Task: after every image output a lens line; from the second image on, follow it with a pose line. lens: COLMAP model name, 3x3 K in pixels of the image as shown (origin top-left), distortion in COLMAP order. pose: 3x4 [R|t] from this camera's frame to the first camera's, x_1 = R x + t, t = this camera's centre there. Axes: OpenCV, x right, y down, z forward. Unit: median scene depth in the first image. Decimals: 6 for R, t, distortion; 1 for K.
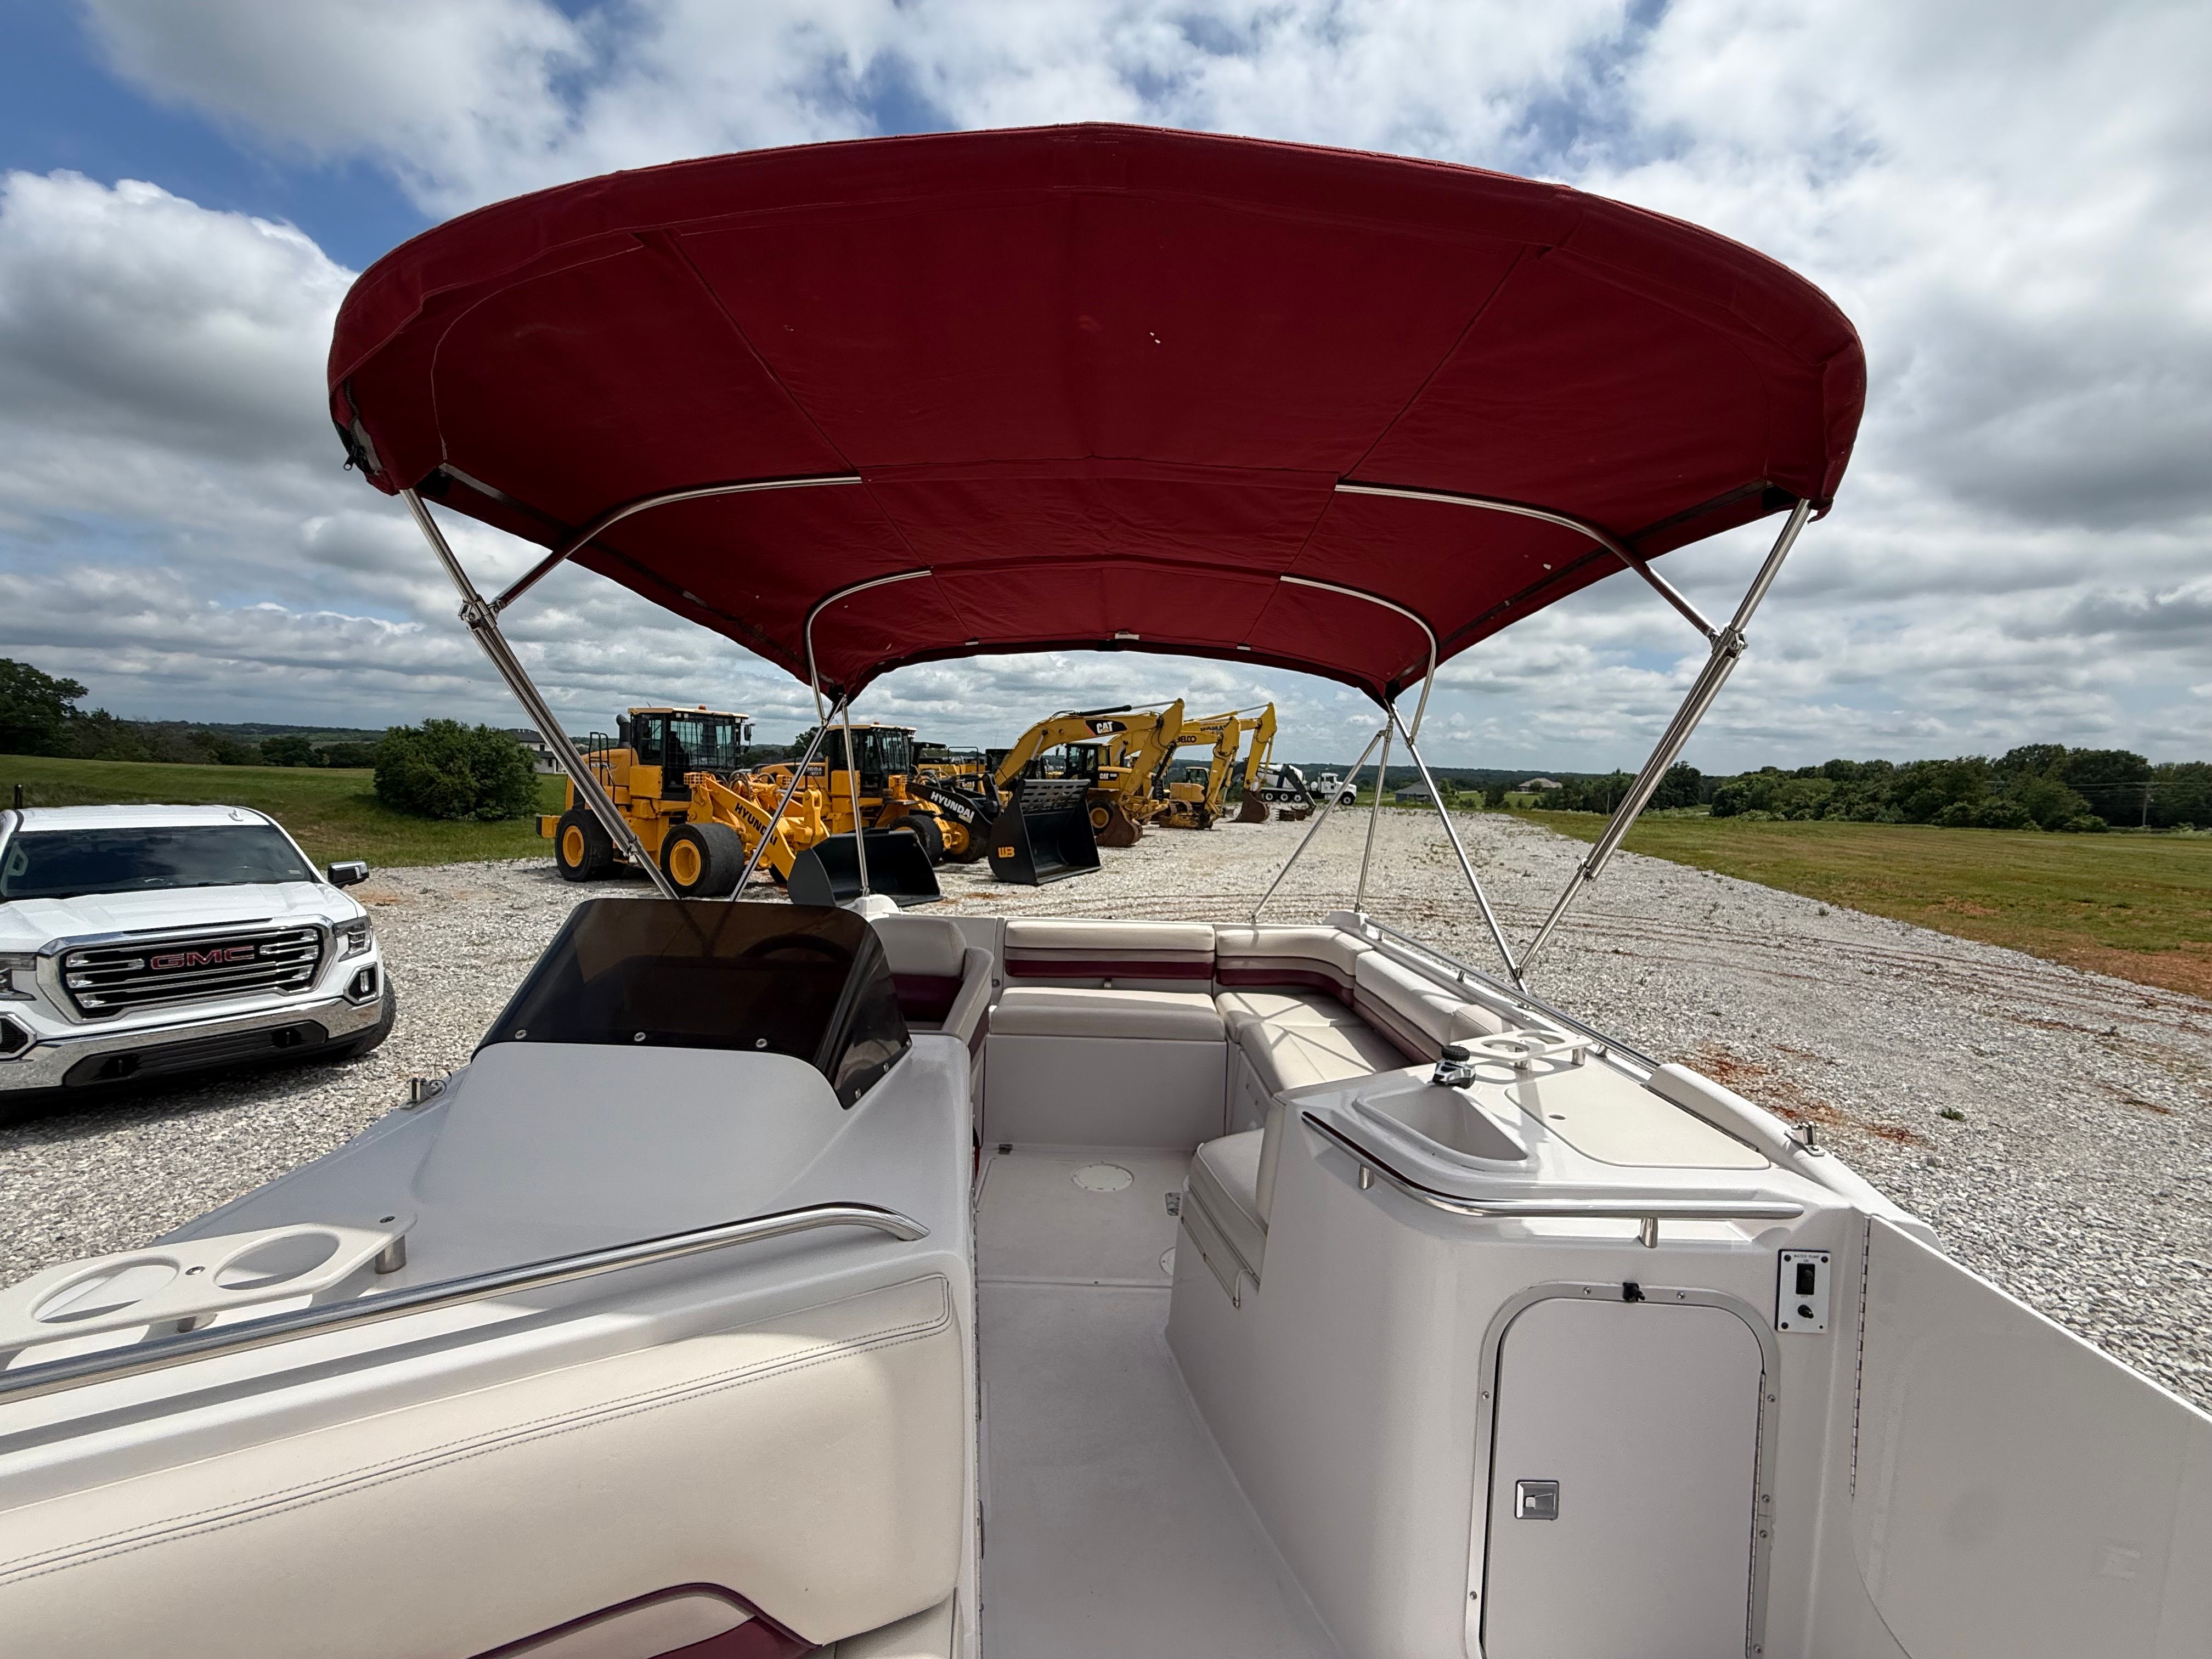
lens RADIAL K [[888.3, 0, 1099.2], [0, 888.3, 815.0], [0, 0, 1]] dist [-0.000047, -0.000184]
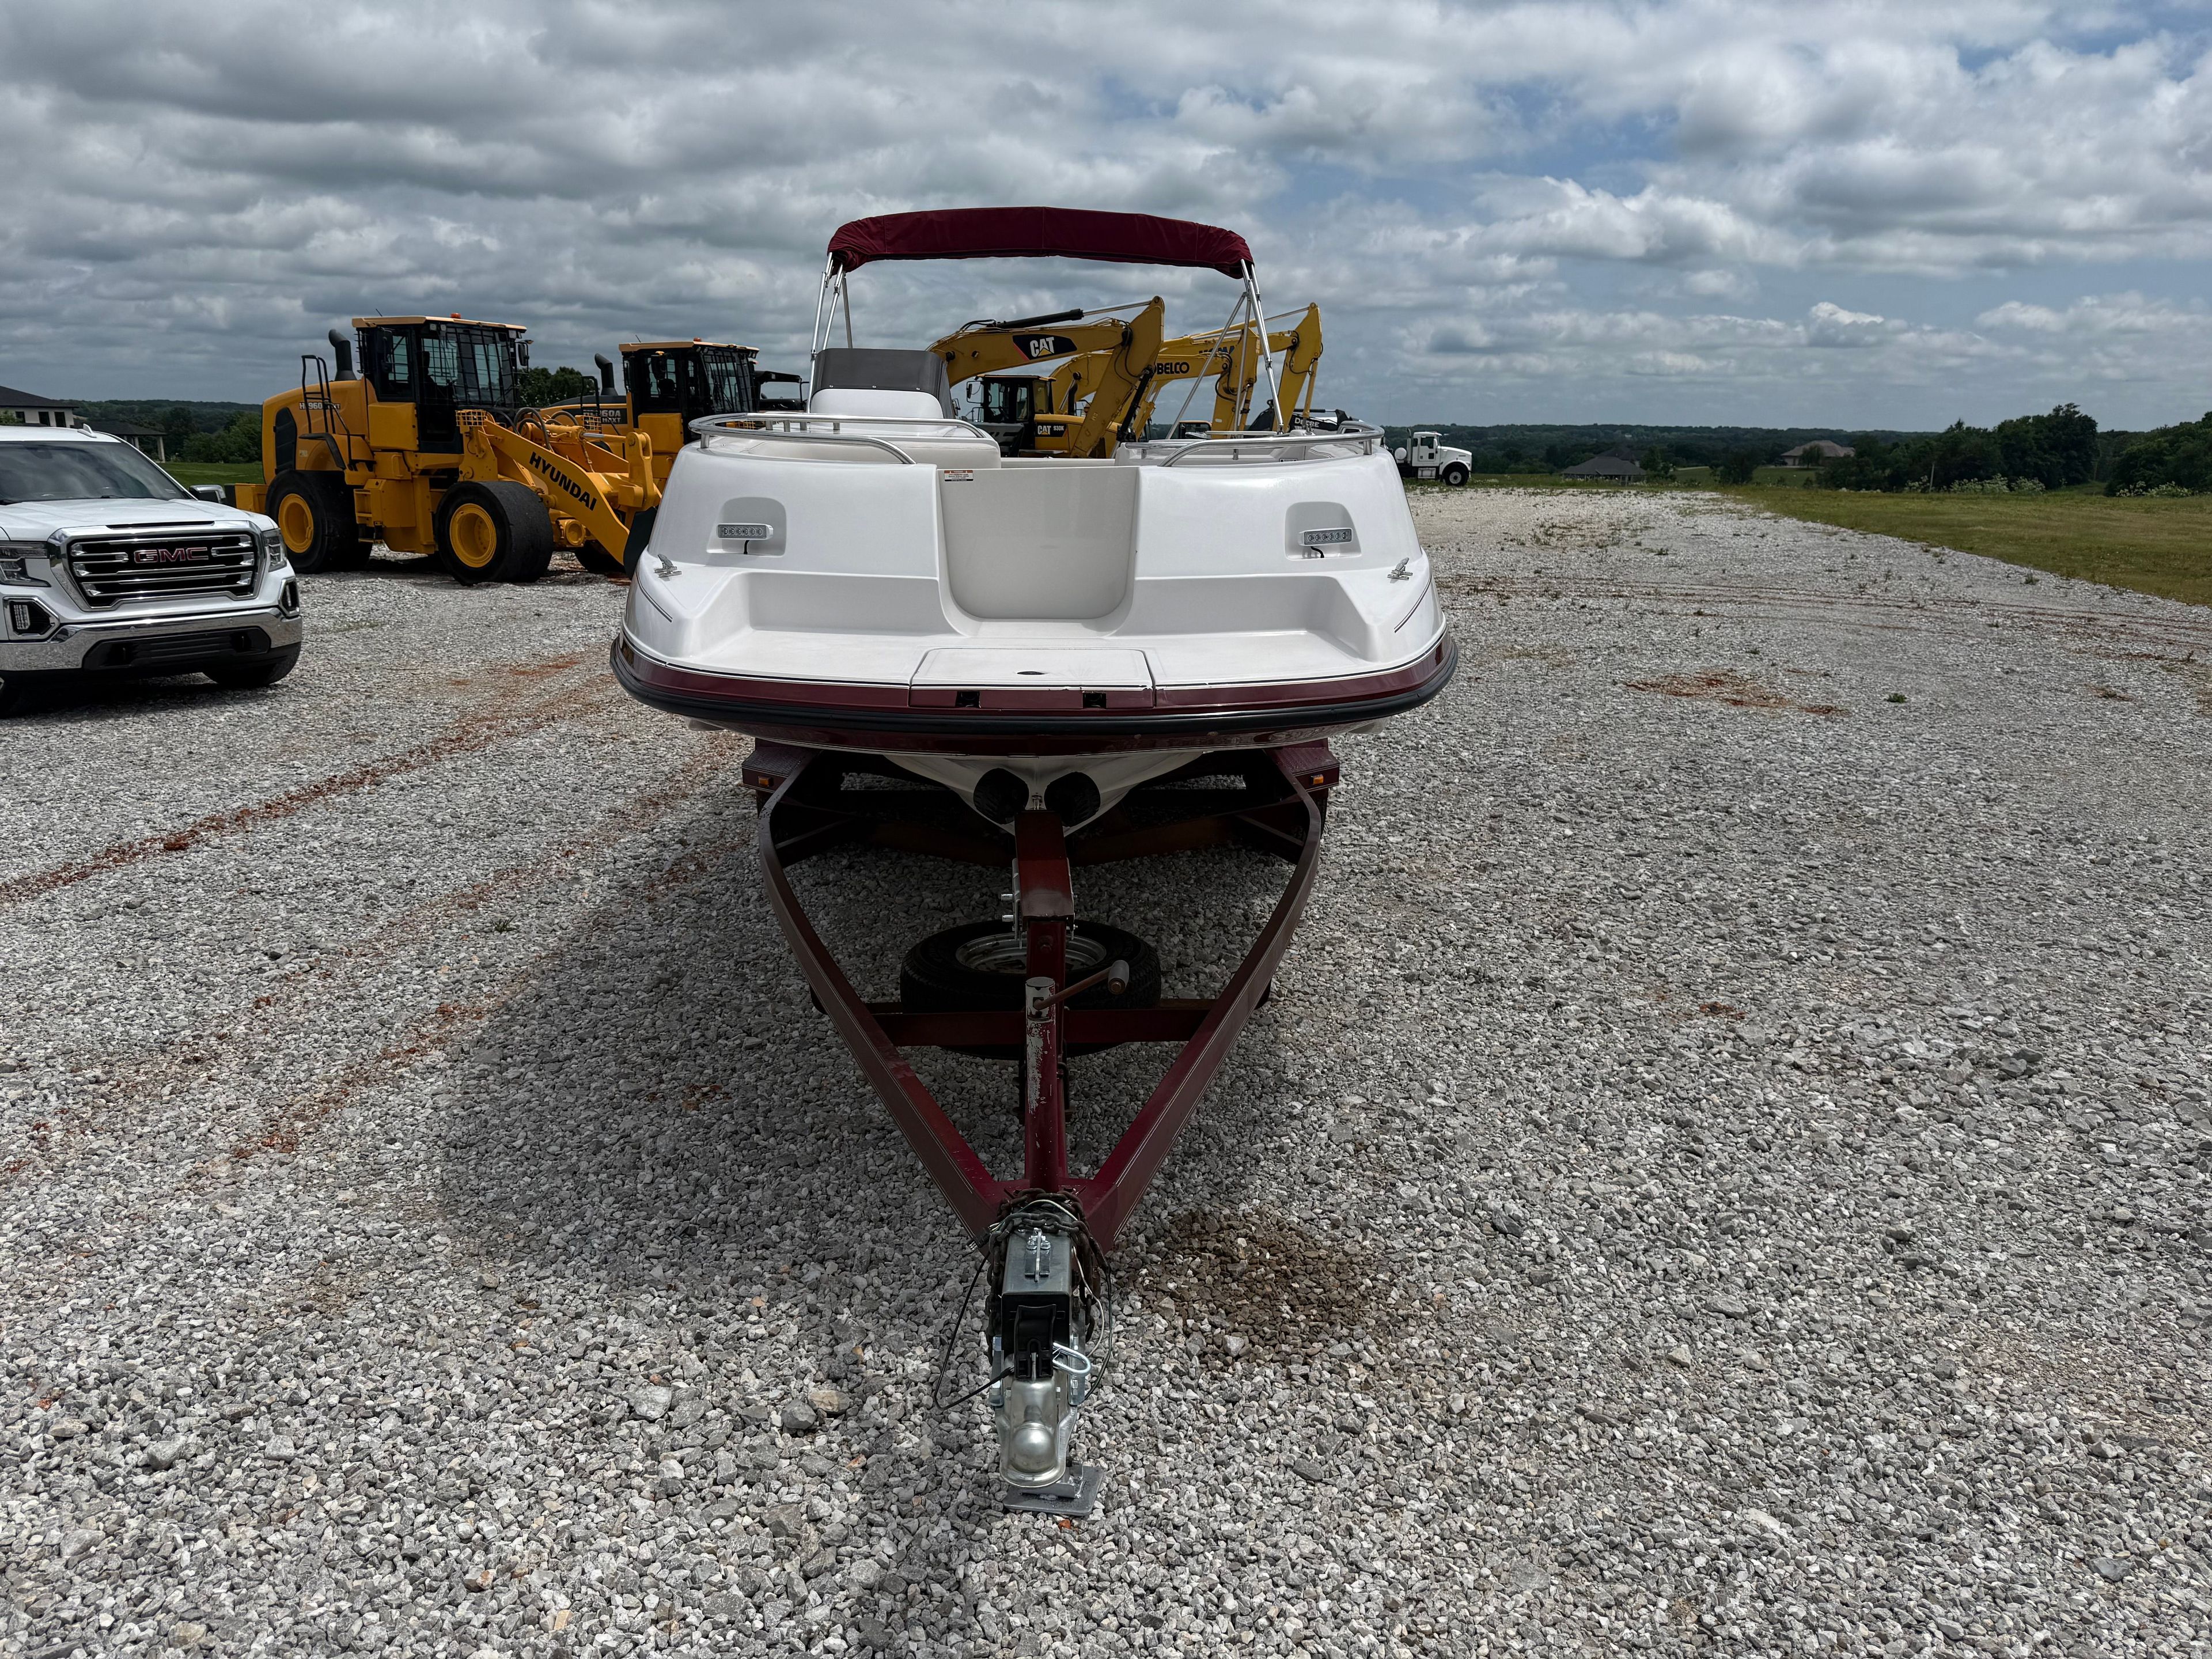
lens RADIAL K [[1571.1, 0, 1097.2], [0, 1571.1, 819.1], [0, 0, 1]] dist [0.033223, -0.040898]
pose [[0.999073, -0.028462, 0.032293, -0.001087], [0.022116, 0.983018, 0.182172, 0.052542], [-0.036929, -0.181289, 0.982736, -0.311255]]
